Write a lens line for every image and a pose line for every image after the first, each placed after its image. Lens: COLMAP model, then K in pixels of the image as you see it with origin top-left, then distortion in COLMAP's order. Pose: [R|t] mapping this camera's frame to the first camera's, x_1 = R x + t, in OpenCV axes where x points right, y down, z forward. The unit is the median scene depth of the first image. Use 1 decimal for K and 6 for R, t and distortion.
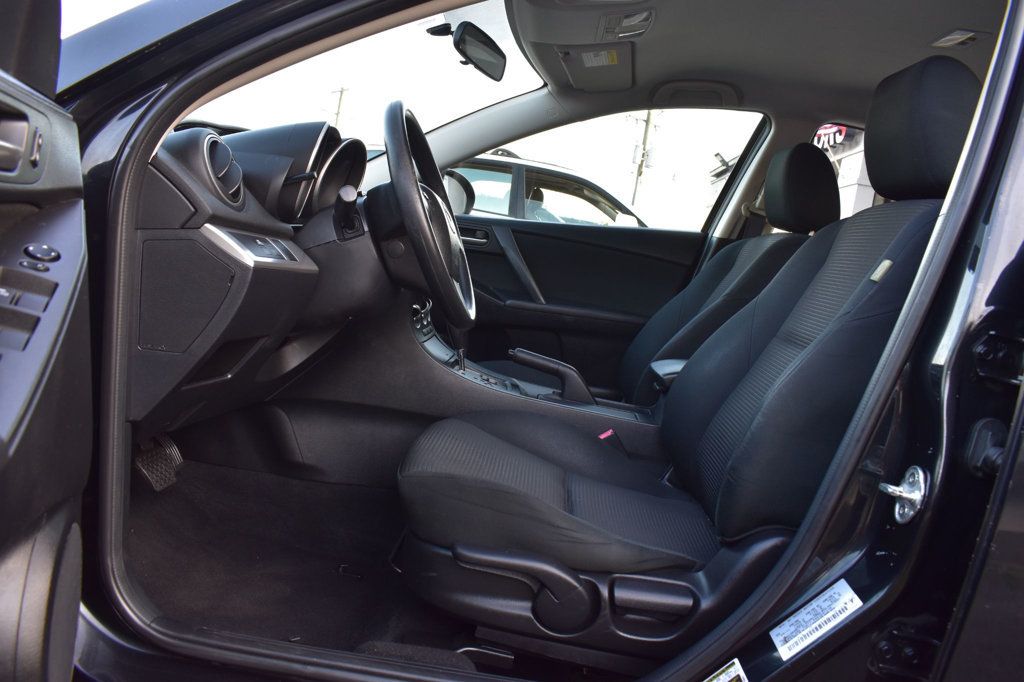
lens RADIAL K [[798.5, 0, 511.8], [0, 798.5, 341.0], [0, 0, 1]] dist [-0.097146, 0.015645]
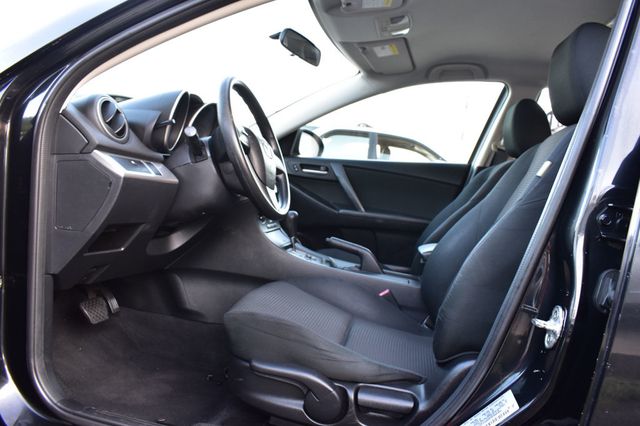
lens RADIAL K [[495.1, 0, 320.0], [0, 495.1, 213.0], [0, 0, 1]] dist [-0.091595, 0.004824]
pose [[0.990878, -0.014419, -0.133986, 0.170484], [0.005208, 0.997614, -0.068847, 0.042371], [0.134659, 0.067522, 0.988589, 0.078951]]
